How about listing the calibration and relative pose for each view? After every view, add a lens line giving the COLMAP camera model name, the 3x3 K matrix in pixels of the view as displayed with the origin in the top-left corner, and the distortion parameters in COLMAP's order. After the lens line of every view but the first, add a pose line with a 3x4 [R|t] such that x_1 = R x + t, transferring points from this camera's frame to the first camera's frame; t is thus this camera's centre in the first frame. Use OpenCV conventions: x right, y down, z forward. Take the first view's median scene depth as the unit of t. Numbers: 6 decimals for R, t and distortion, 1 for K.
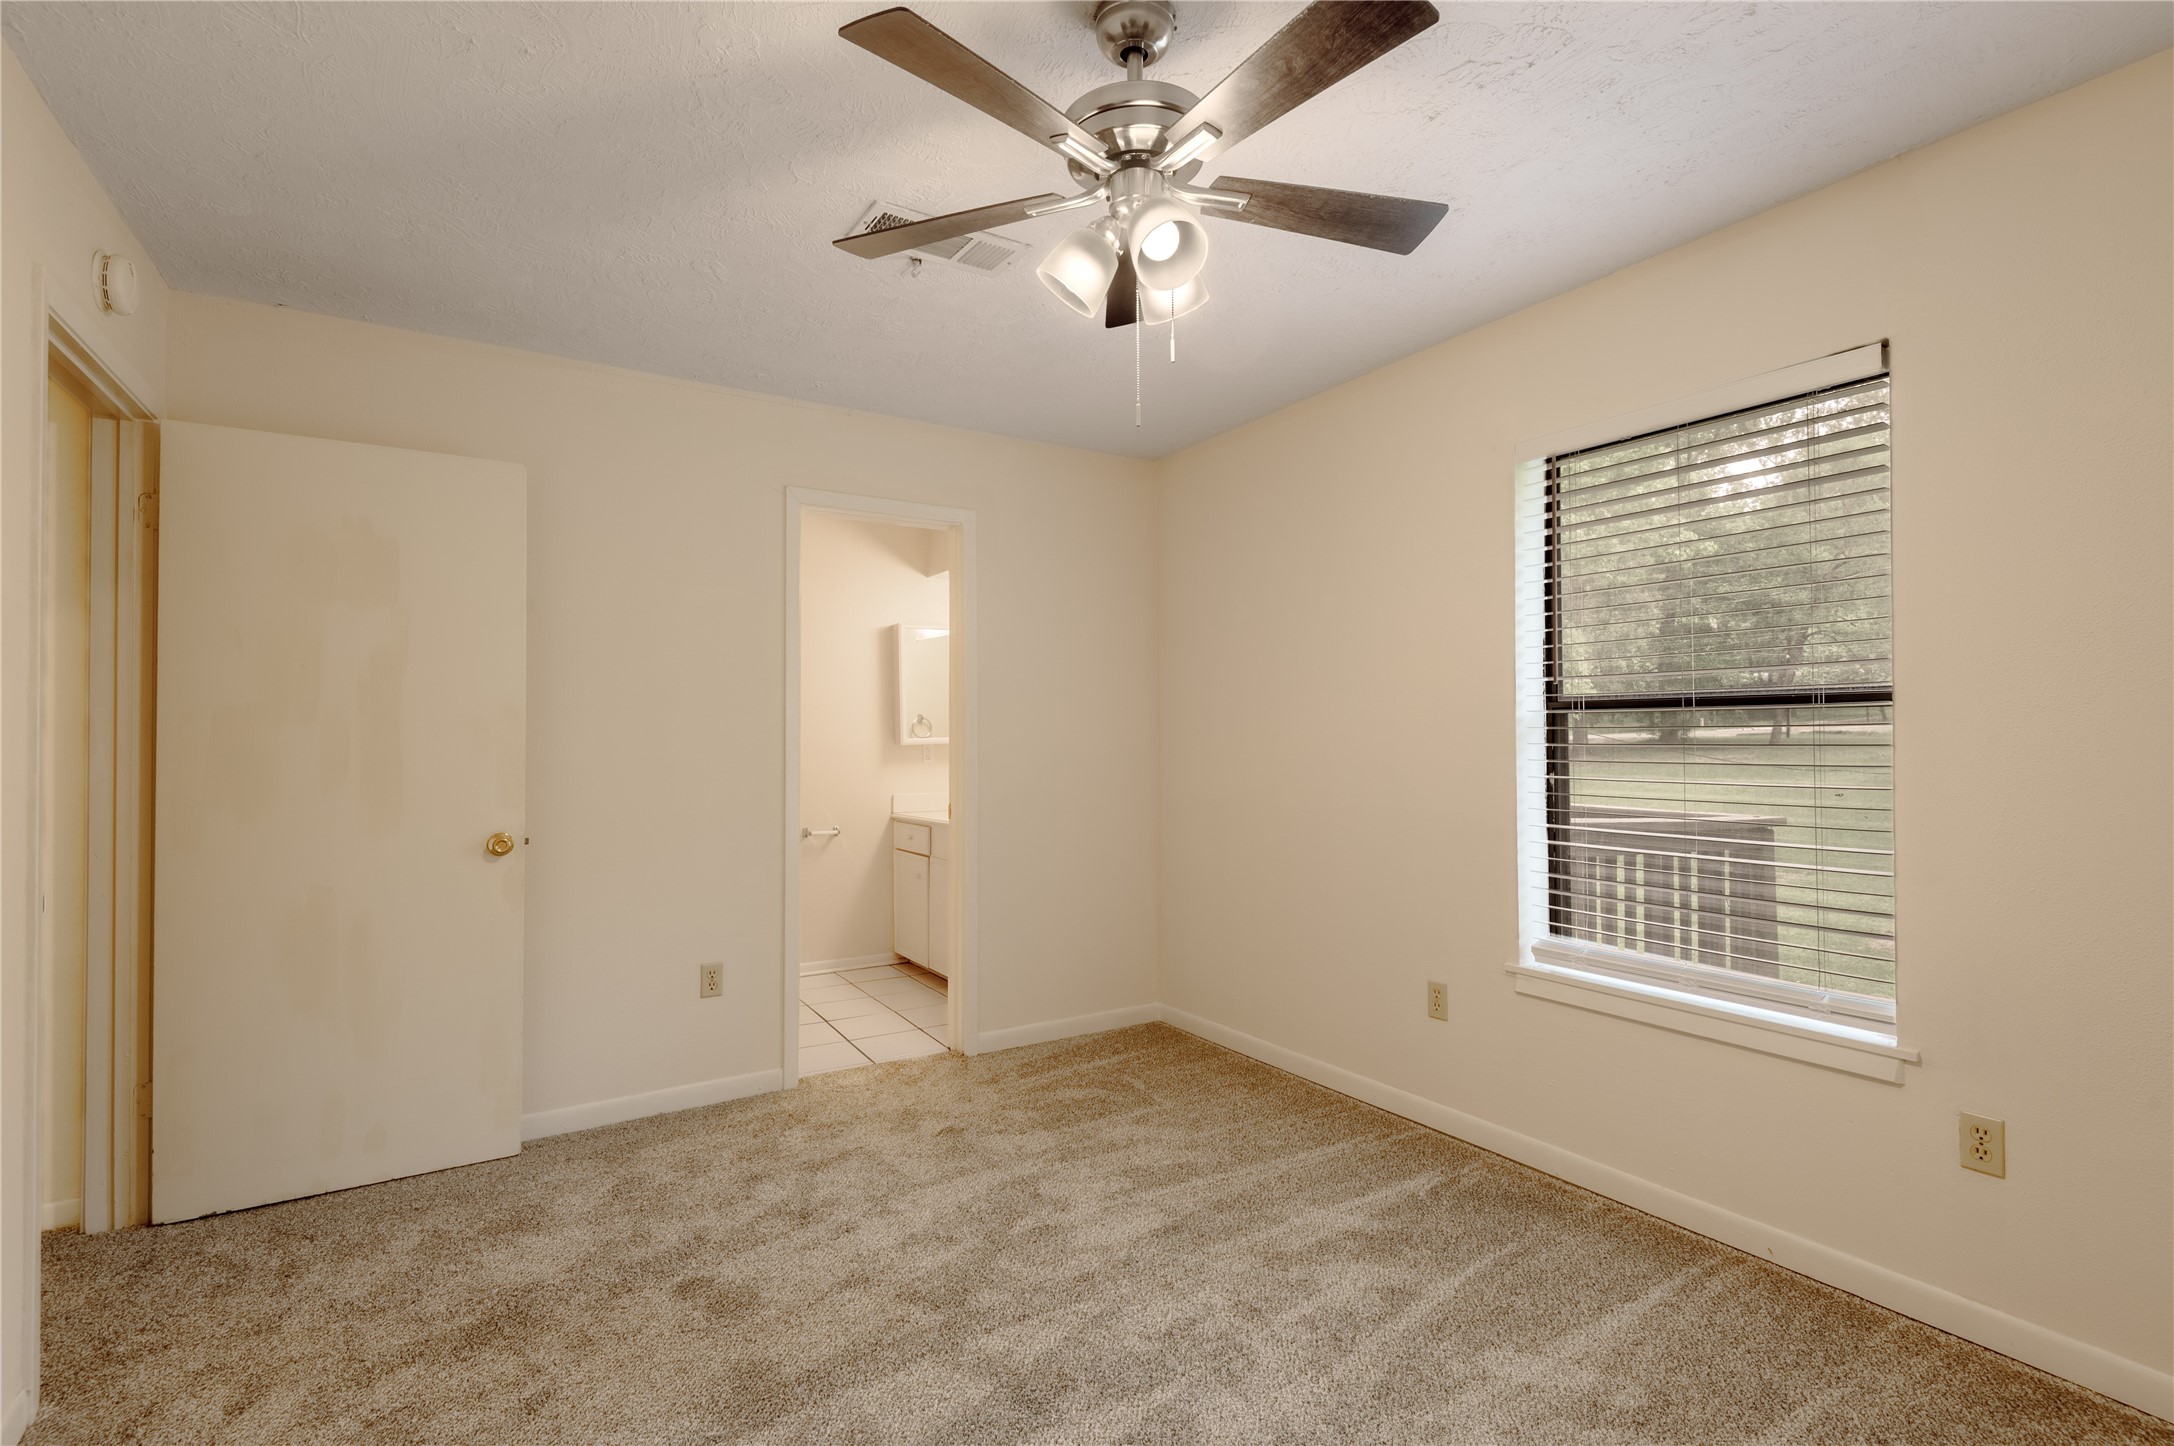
lens RADIAL K [[1038.1, 0, 1087.0], [0, 1038.1, 723.0], [0, 0, 1]] dist [-0.000386, -0.001058]
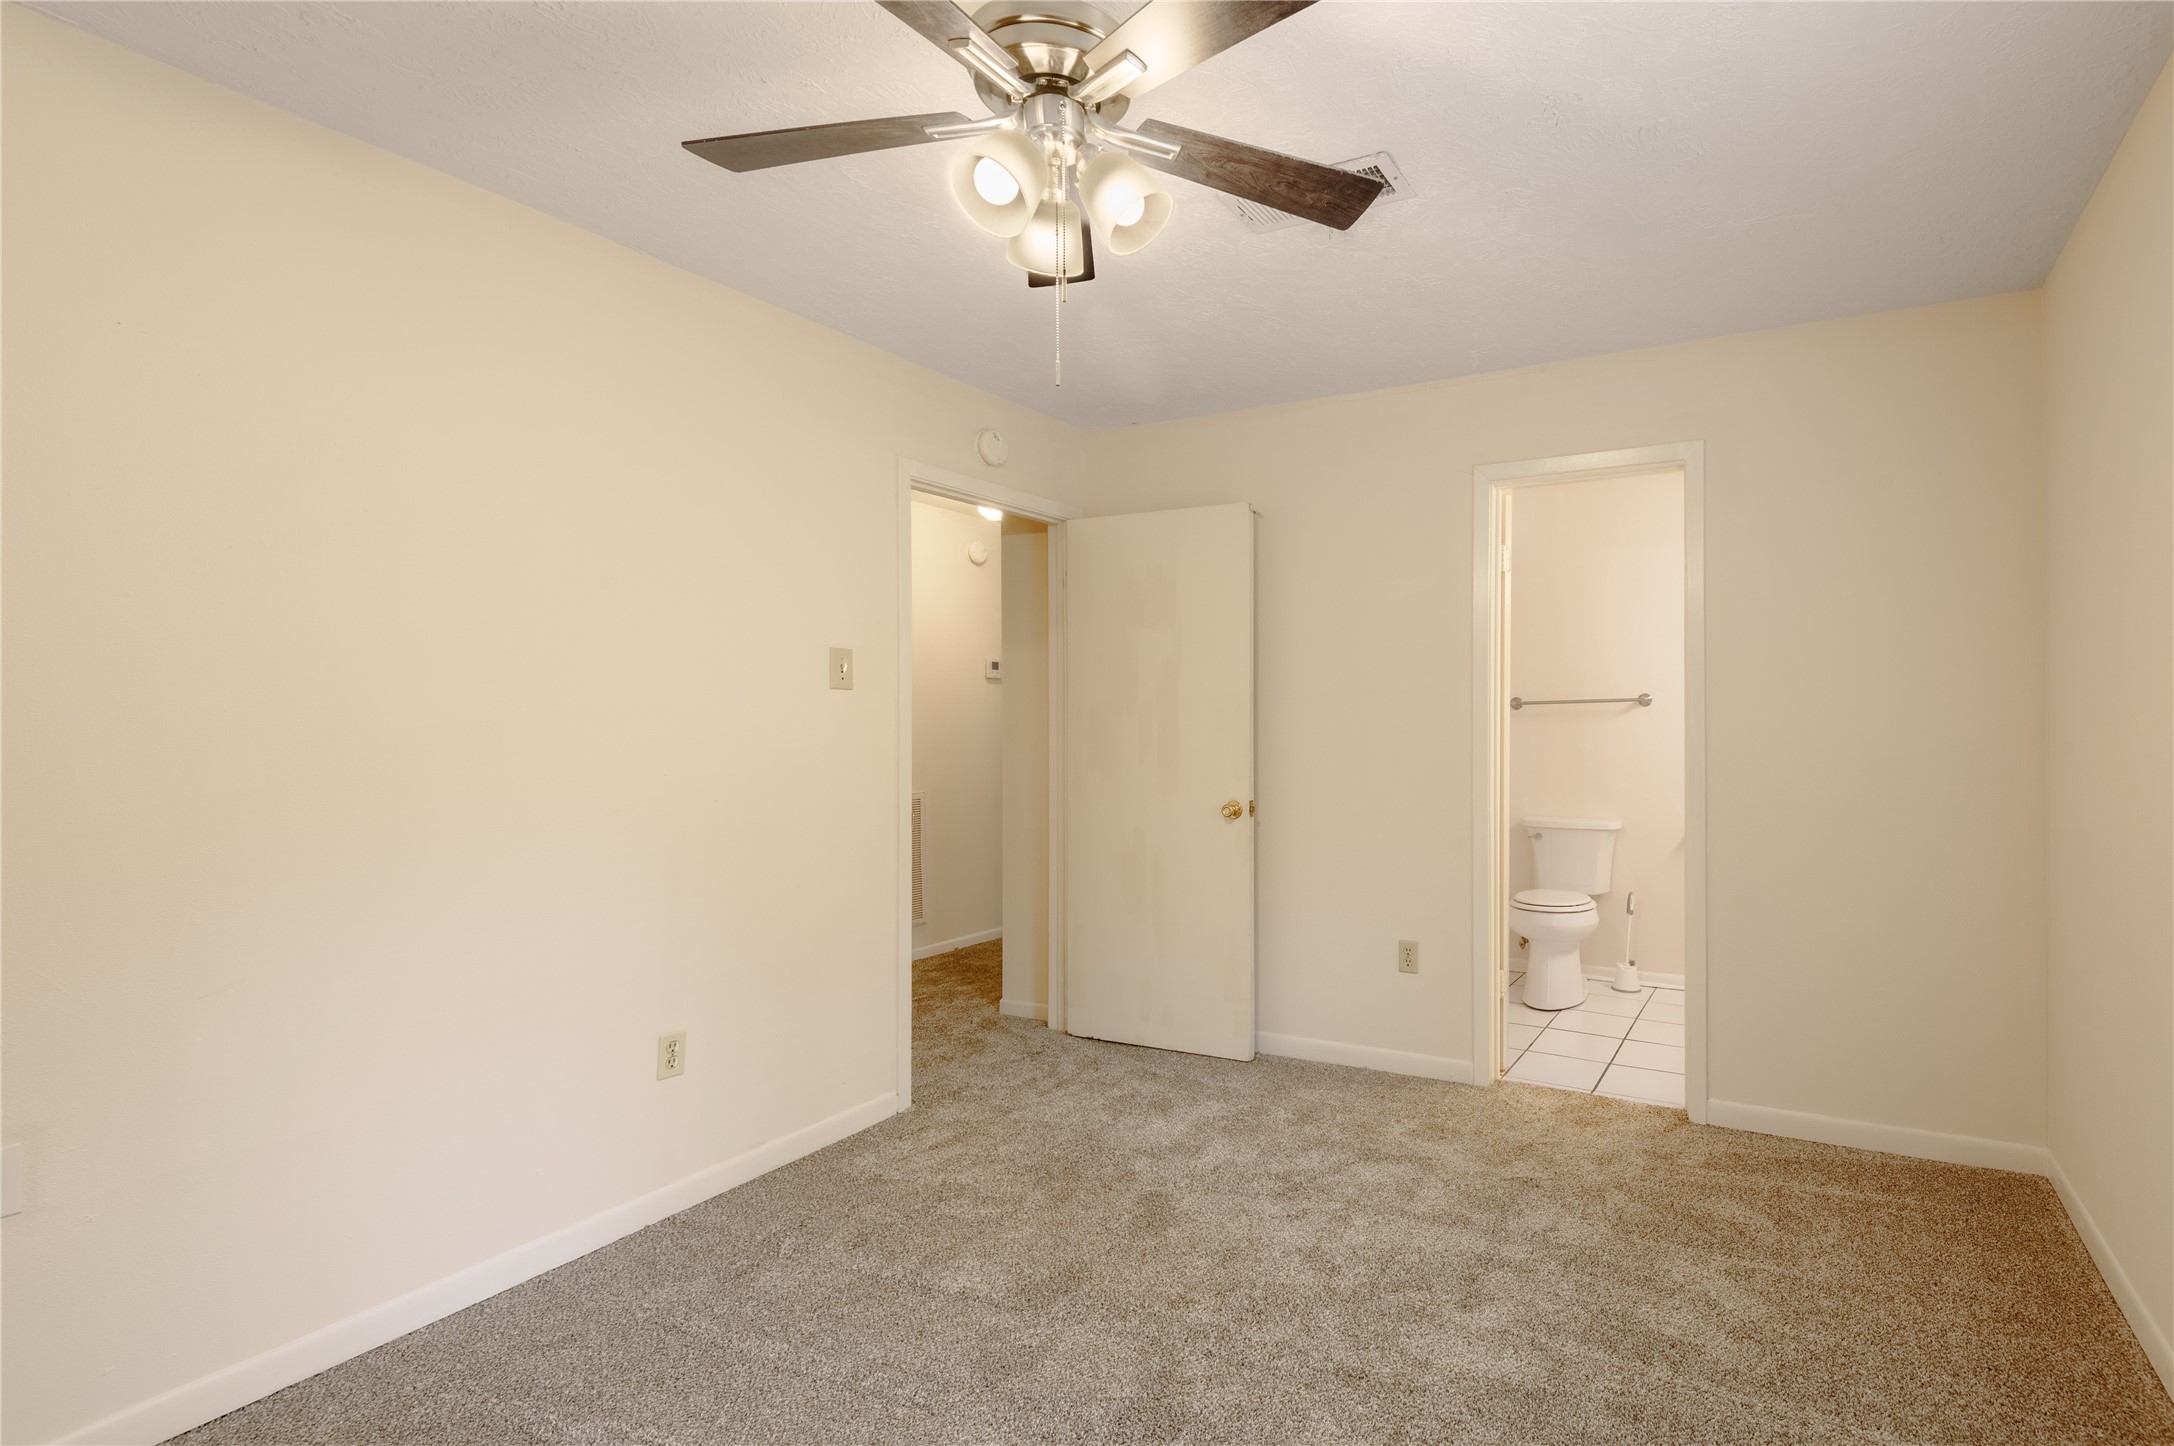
lens RADIAL K [[954.1, 0, 1087.0], [0, 954.1, 723.0], [0, 0, 1]] dist [0.079694, -0.045341]
pose [[0.532269, 0.002155, -0.846573, 0.369439], [0.012159, 0.999874, 0.010190, -0.002338], [0.846488, -0.015717, 0.532175, 0.266716]]
